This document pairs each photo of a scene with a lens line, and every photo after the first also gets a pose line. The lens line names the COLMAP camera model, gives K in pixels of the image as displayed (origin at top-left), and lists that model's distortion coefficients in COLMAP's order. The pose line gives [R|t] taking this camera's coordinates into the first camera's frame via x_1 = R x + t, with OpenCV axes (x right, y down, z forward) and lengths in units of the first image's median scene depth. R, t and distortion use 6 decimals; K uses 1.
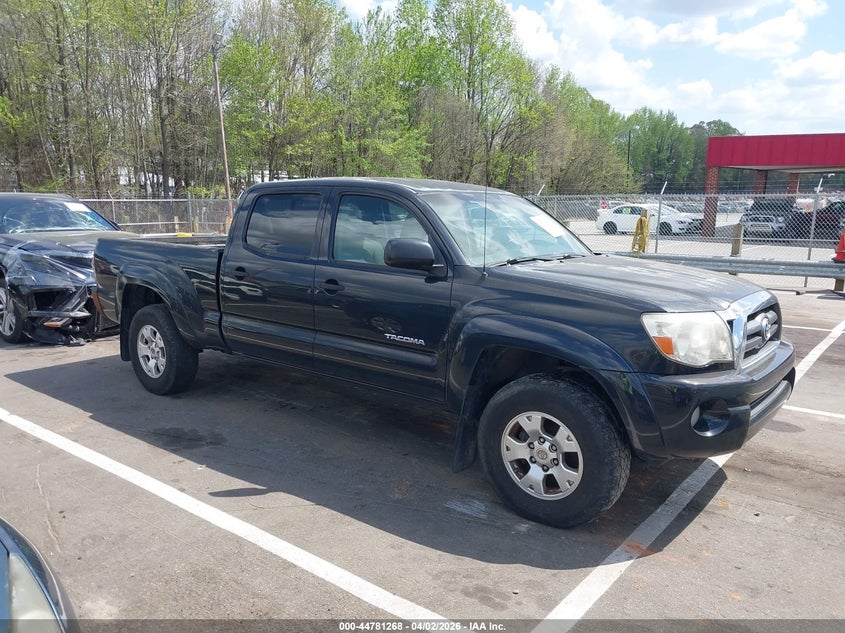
lens RADIAL K [[666.8, 0, 422.5], [0, 666.8, 316.5], [0, 0, 1]] dist [0.003322, 0.003133]
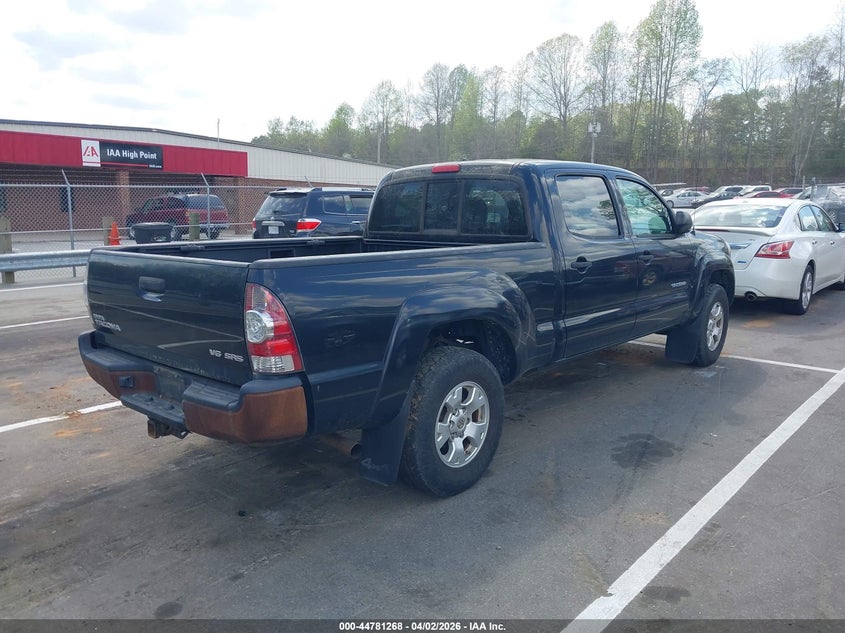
lens RADIAL K [[666.8, 0, 422.5], [0, 666.8, 316.5], [0, 0, 1]] dist [0.003322, 0.003133]
pose [[0.057646, -0.125781, 0.990382, -1.133943], [0.235732, 0.965695, 0.108925, -0.131507], [-0.970107, 0.227185, 0.085319, 1.110369]]
